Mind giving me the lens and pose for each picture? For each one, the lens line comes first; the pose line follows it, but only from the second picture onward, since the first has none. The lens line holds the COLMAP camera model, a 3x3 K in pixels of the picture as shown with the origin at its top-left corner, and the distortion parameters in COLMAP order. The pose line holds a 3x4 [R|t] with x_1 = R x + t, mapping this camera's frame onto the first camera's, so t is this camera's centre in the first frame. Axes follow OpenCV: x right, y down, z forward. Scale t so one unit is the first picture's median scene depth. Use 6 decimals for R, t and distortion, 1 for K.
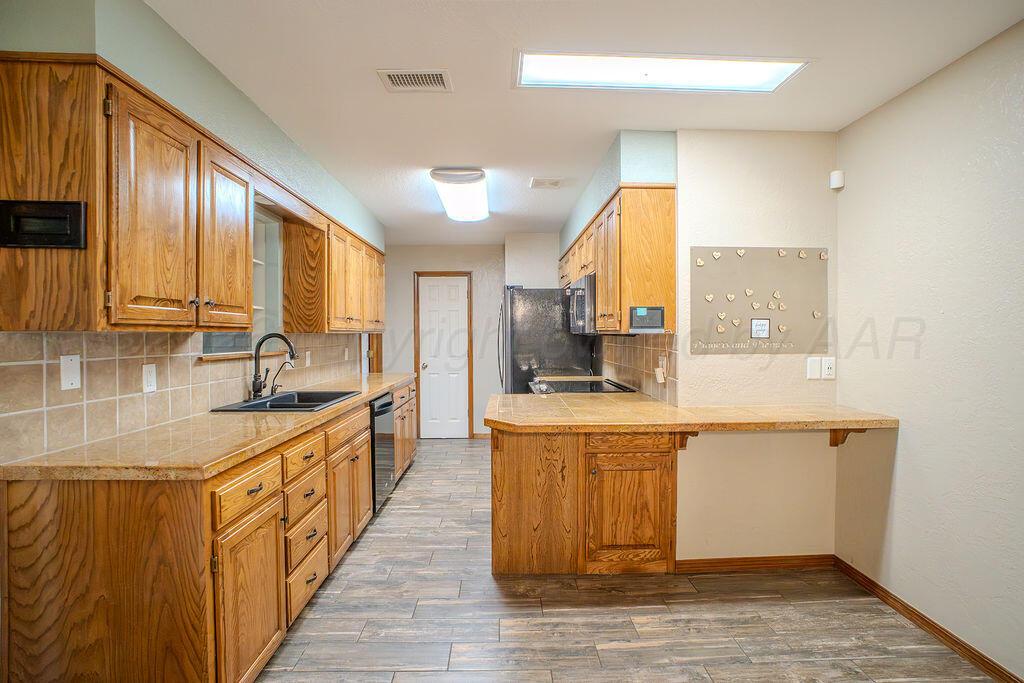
lens RADIAL K [[490.5, 0, 517.1], [0, 490.5, 339.1], [0, 0, 1]] dist [-0.036918, 0.000559]
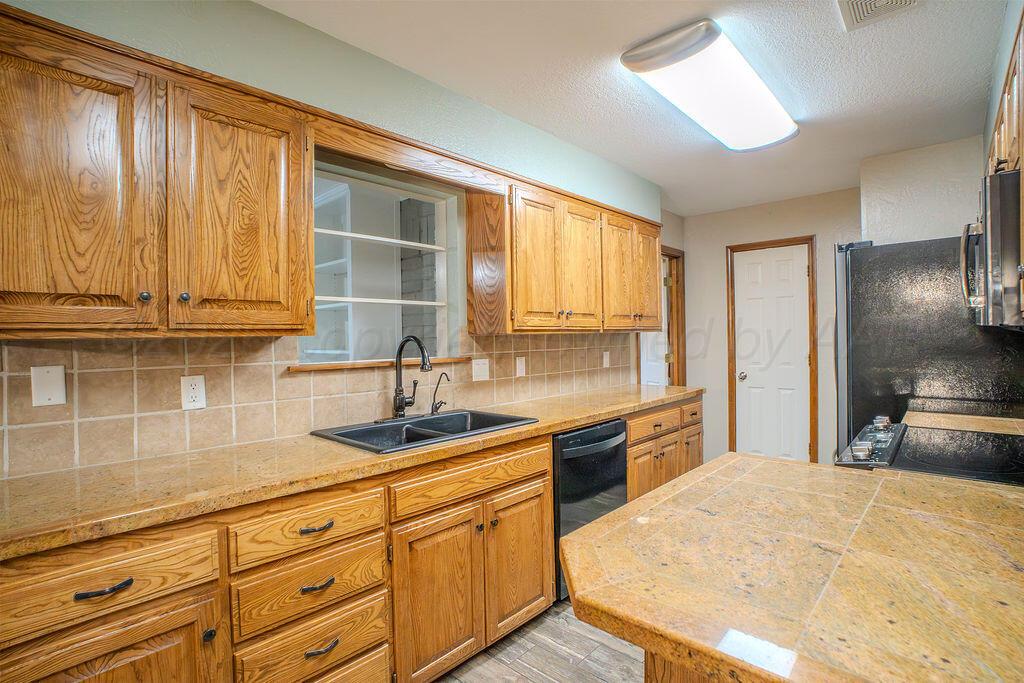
lens RADIAL K [[497.5, 0, 513.6], [0, 497.5, 338.9], [0, 0, 1]] dist [-0.052356, 0.001045]
pose [[0.718227, -0.006293, -0.695780, 0.183242], [0.008675, 0.999962, -0.000090, -0.005934], [0.695755, -0.005971, 0.718255, 0.639785]]
